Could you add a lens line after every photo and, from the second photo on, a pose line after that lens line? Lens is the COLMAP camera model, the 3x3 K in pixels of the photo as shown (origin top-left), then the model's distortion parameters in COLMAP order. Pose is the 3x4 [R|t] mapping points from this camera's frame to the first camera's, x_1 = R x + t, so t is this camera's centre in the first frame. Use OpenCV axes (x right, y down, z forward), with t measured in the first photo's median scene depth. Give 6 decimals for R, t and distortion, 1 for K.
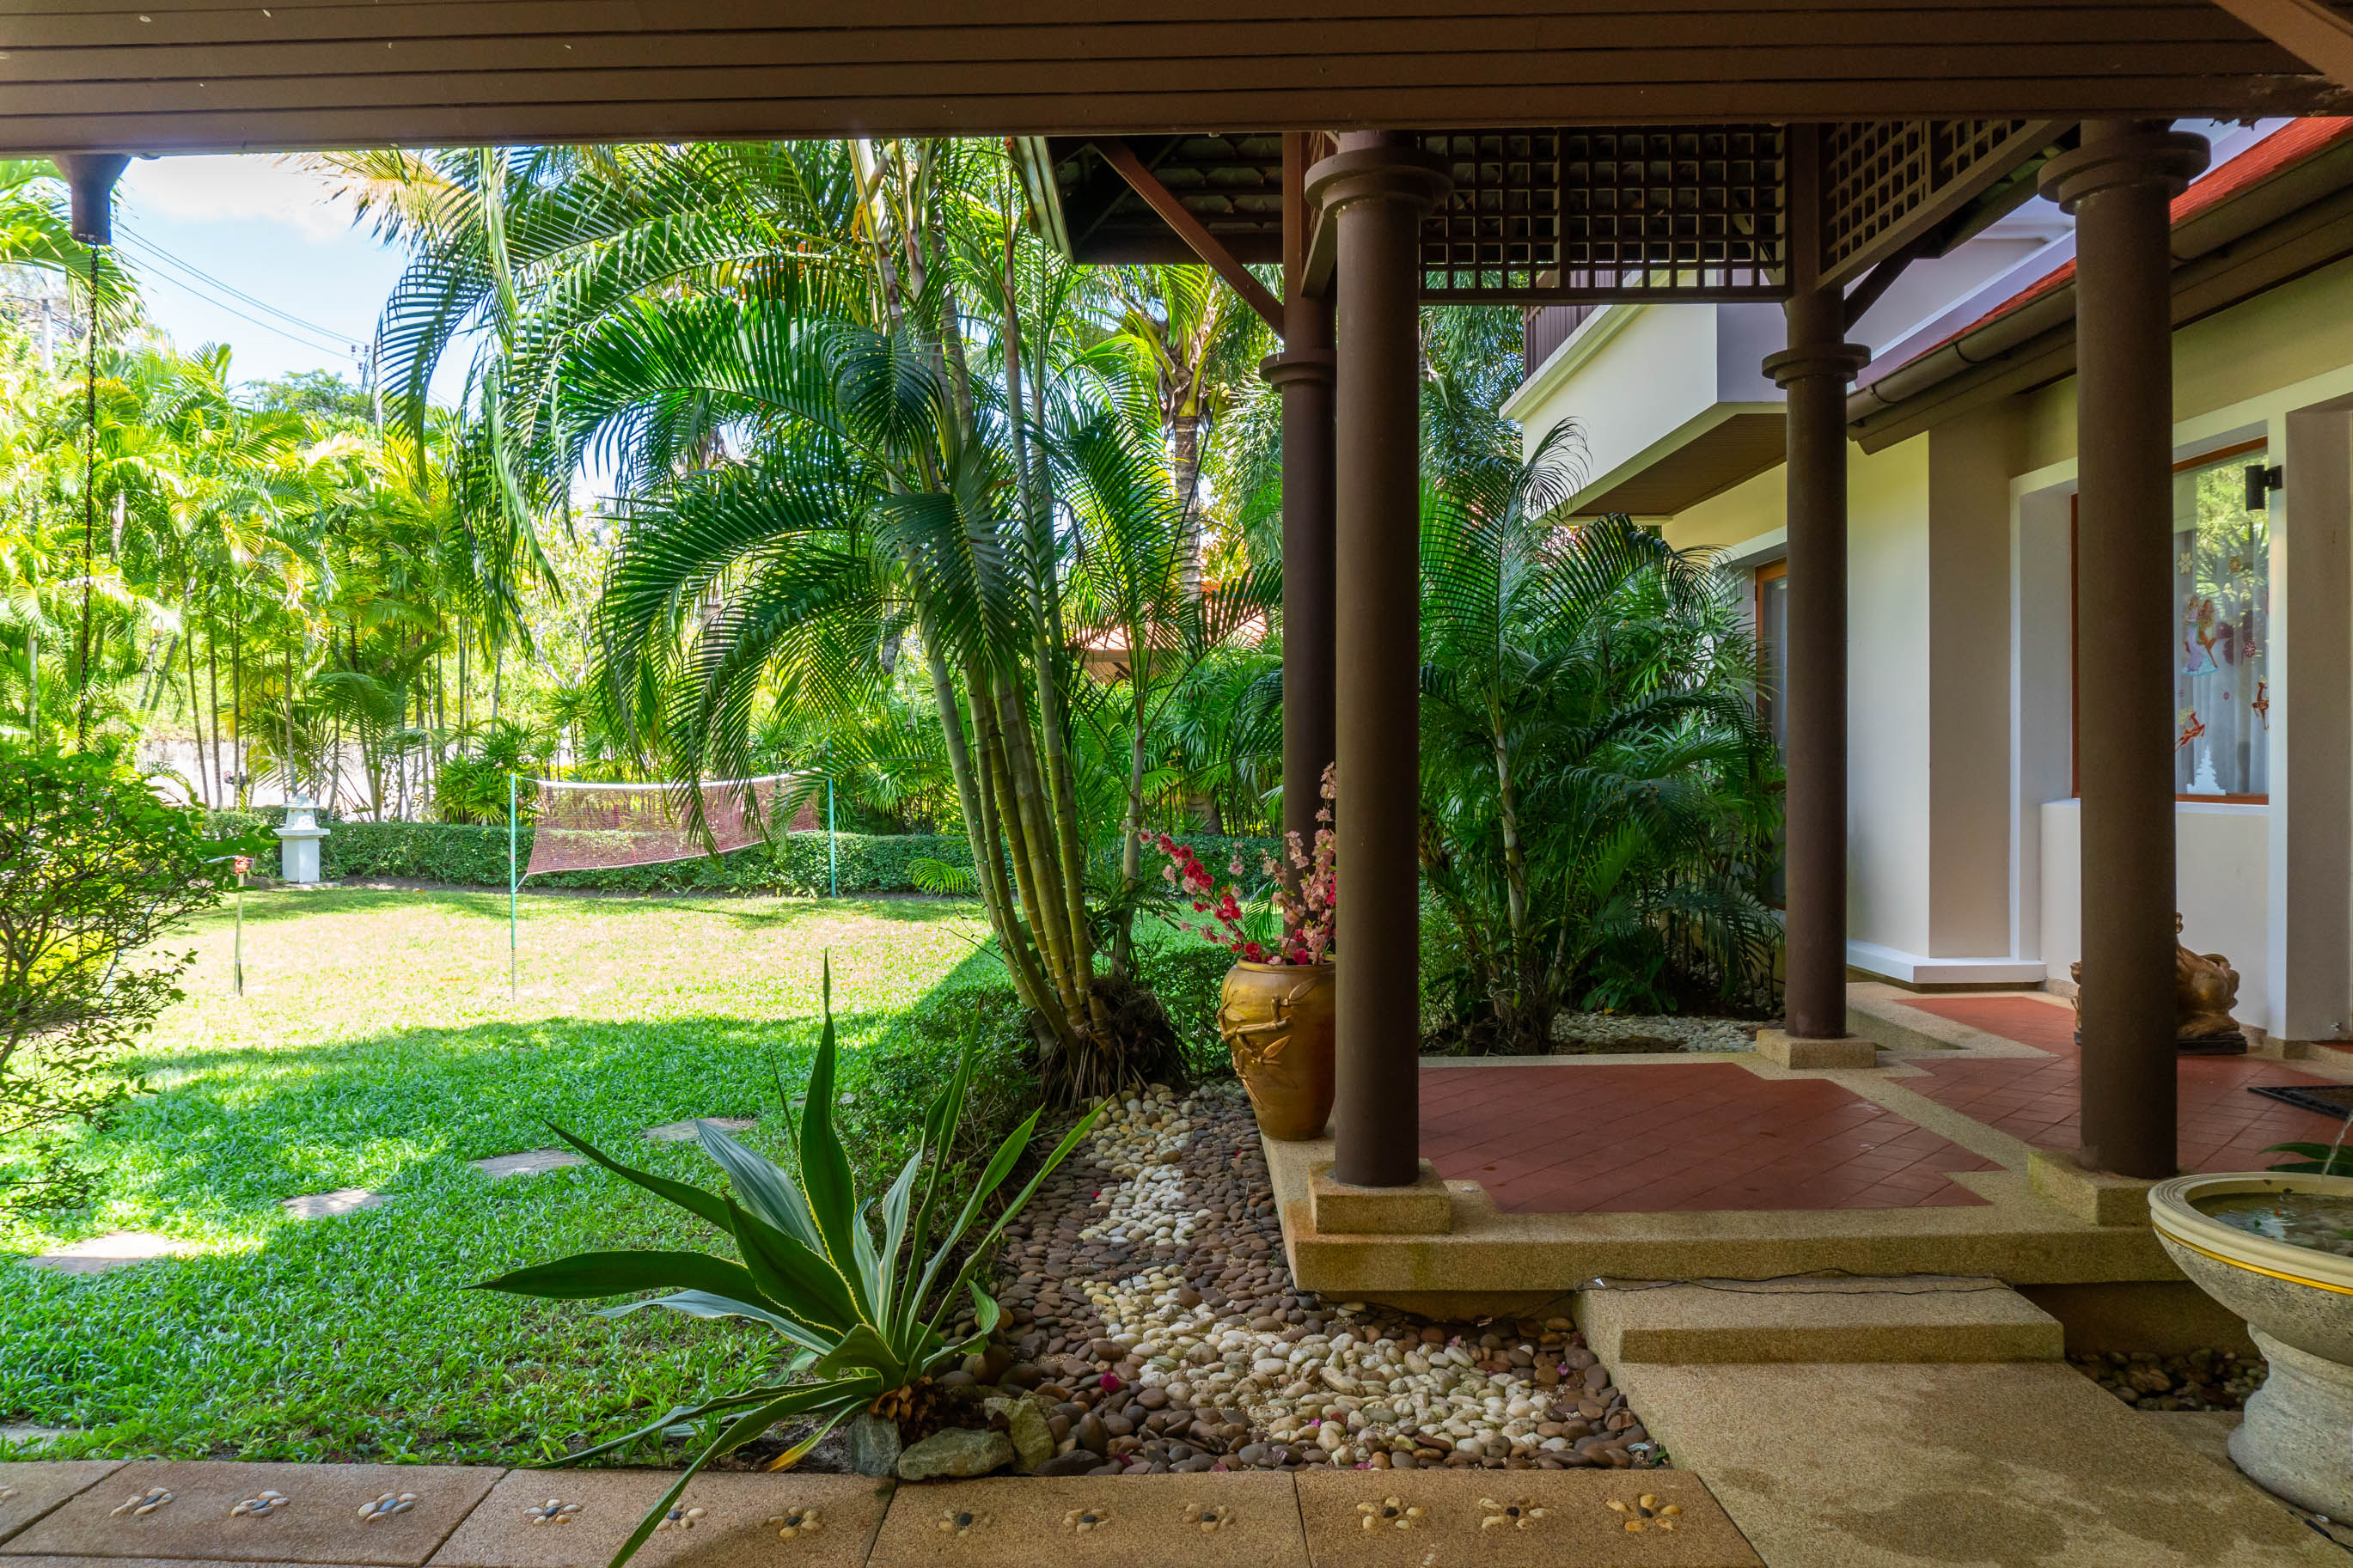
lens RADIAL K [[1536.1, 0, 1165.4], [0, 1536.1, 757.0], [0, 0, 1]] dist [-0.025347, 0.003209]
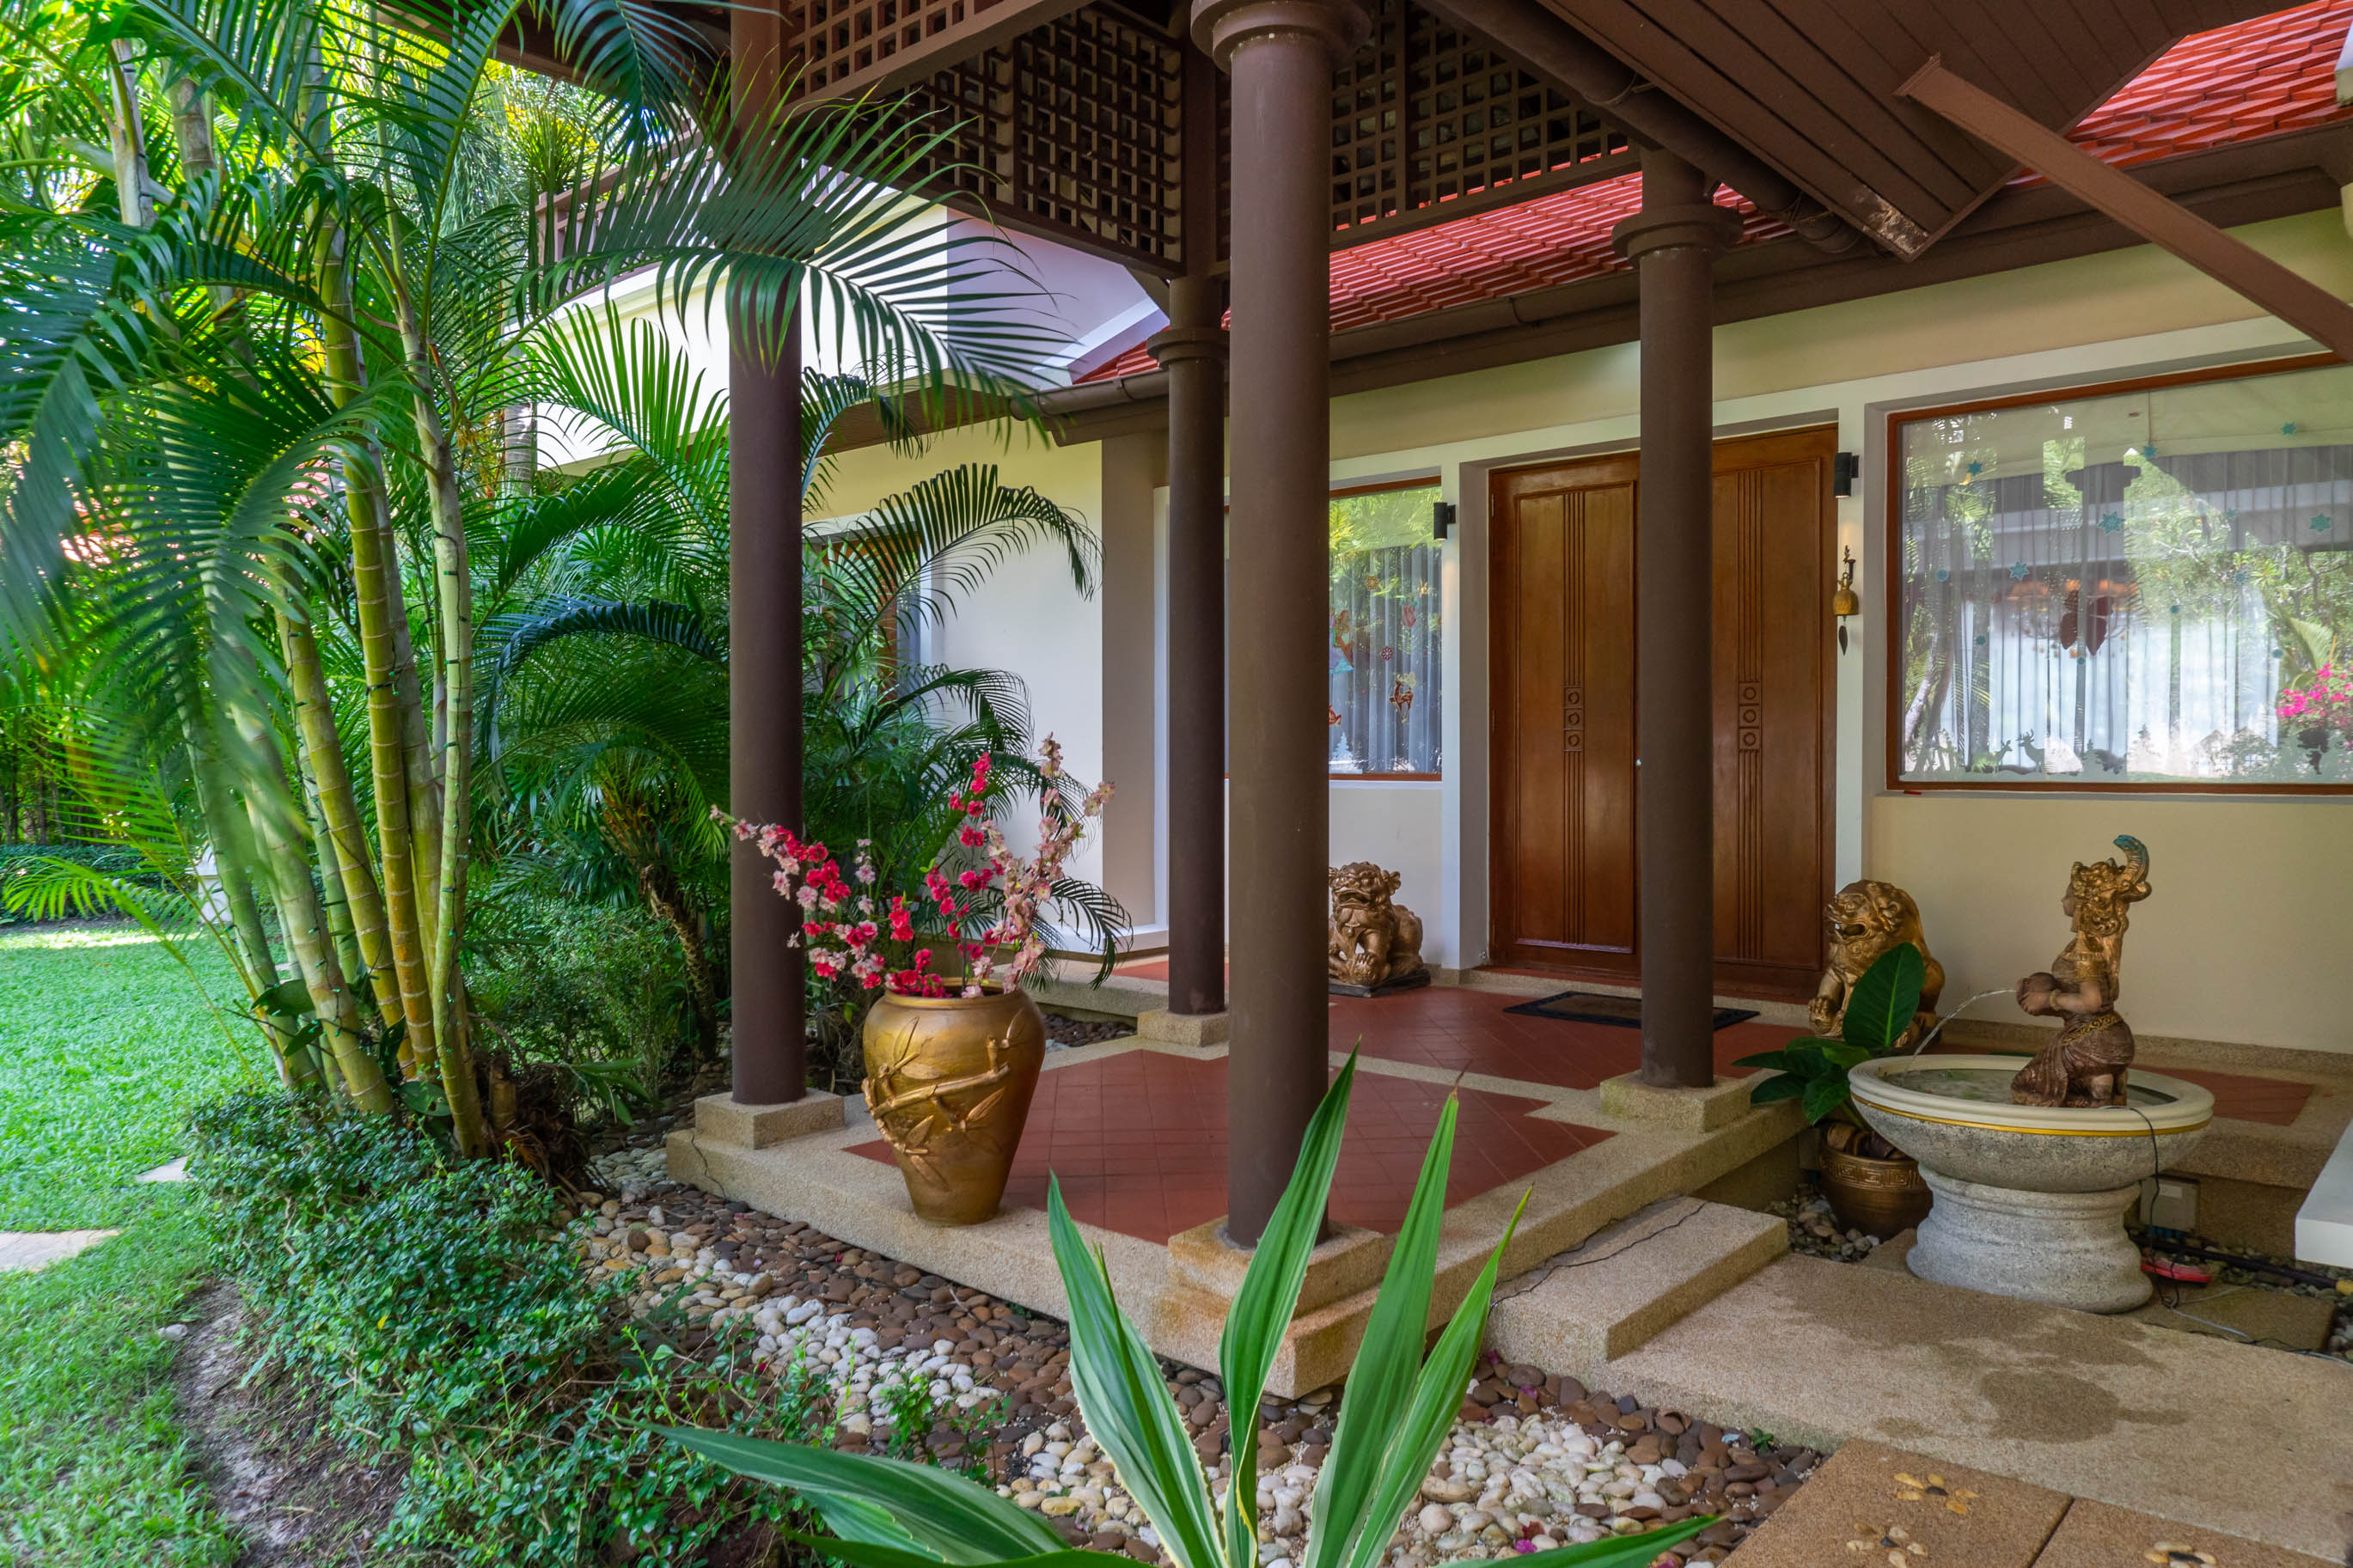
lens RADIAL K [[1536.1, 0, 1165.4], [0, 1536.1, 757.0], [0, 0, 1]] dist [-0.025347, 0.003209]
pose [[0.671588, -0.002390, 0.740921, -0.449463], [0.000241, 0.999995, 0.003008, 0.011810], [-0.740925, -0.001842, 0.671586, 0.429953]]
